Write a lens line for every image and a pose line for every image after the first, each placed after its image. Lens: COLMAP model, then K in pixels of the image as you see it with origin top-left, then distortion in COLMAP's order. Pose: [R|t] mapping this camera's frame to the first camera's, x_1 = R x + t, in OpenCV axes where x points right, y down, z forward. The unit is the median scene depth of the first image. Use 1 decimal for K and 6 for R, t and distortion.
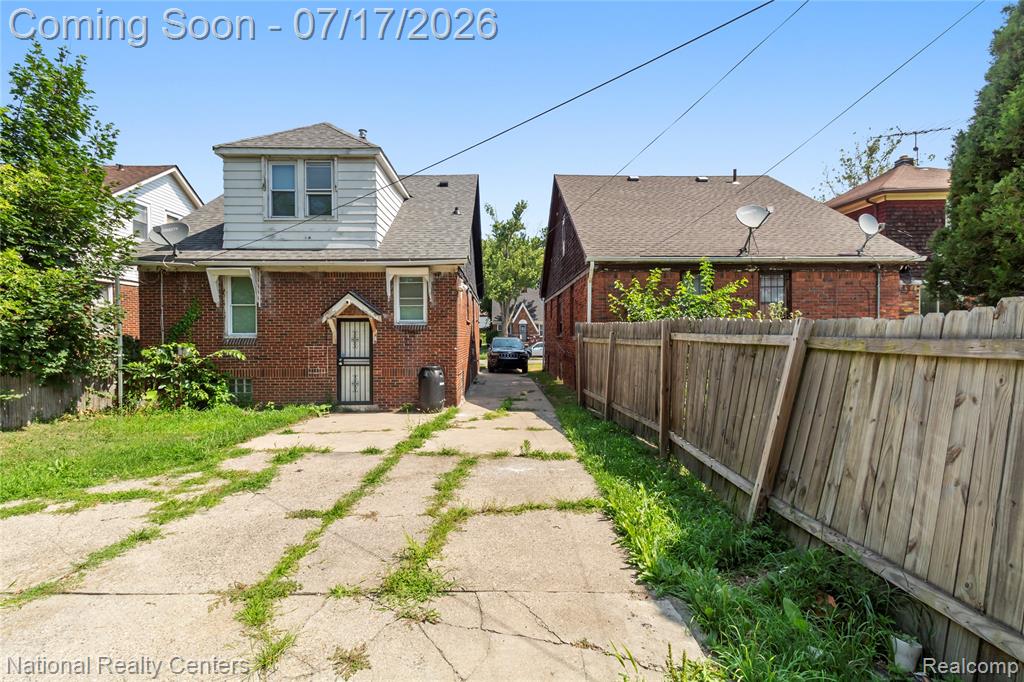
lens RADIAL K [[465.9, 0, 510.5], [0, 465.9, 352.1], [0, 0, 1]] dist [-0.000213, -0.000079]
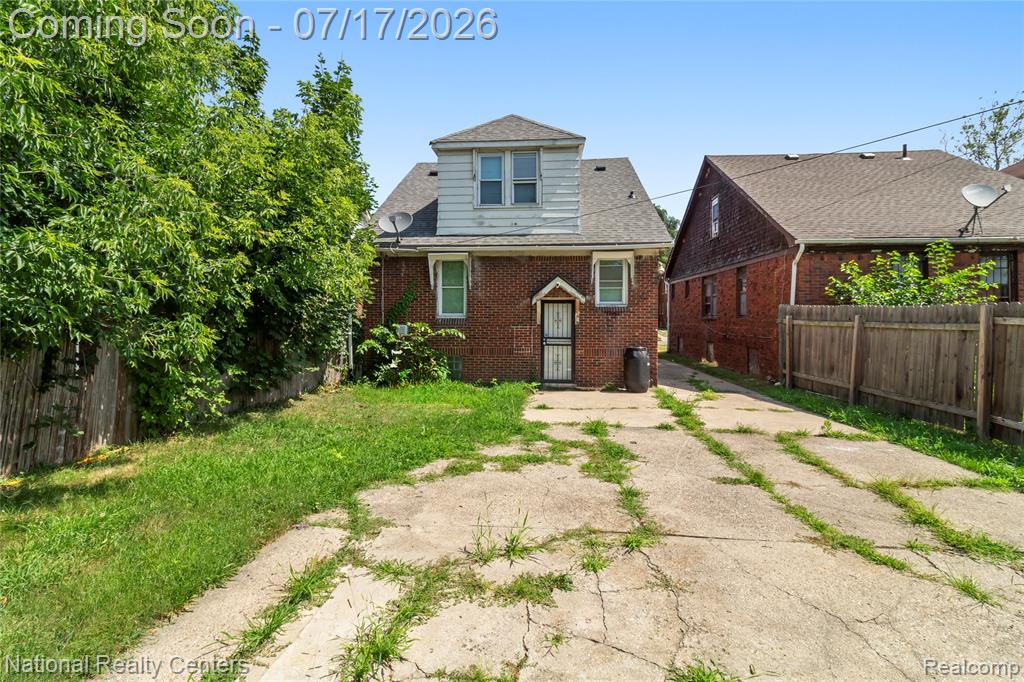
lens RADIAL K [[476.0, 0, 508.3], [0, 476.0, 320.7], [0, 0, 1]] dist [0.000140, -0.000445]
pose [[0.994410, 0.007329, -0.105330, -0.334696], [-0.009928, 0.999659, -0.024167, 0.000696], [0.105117, 0.025078, 0.994144, -0.072512]]
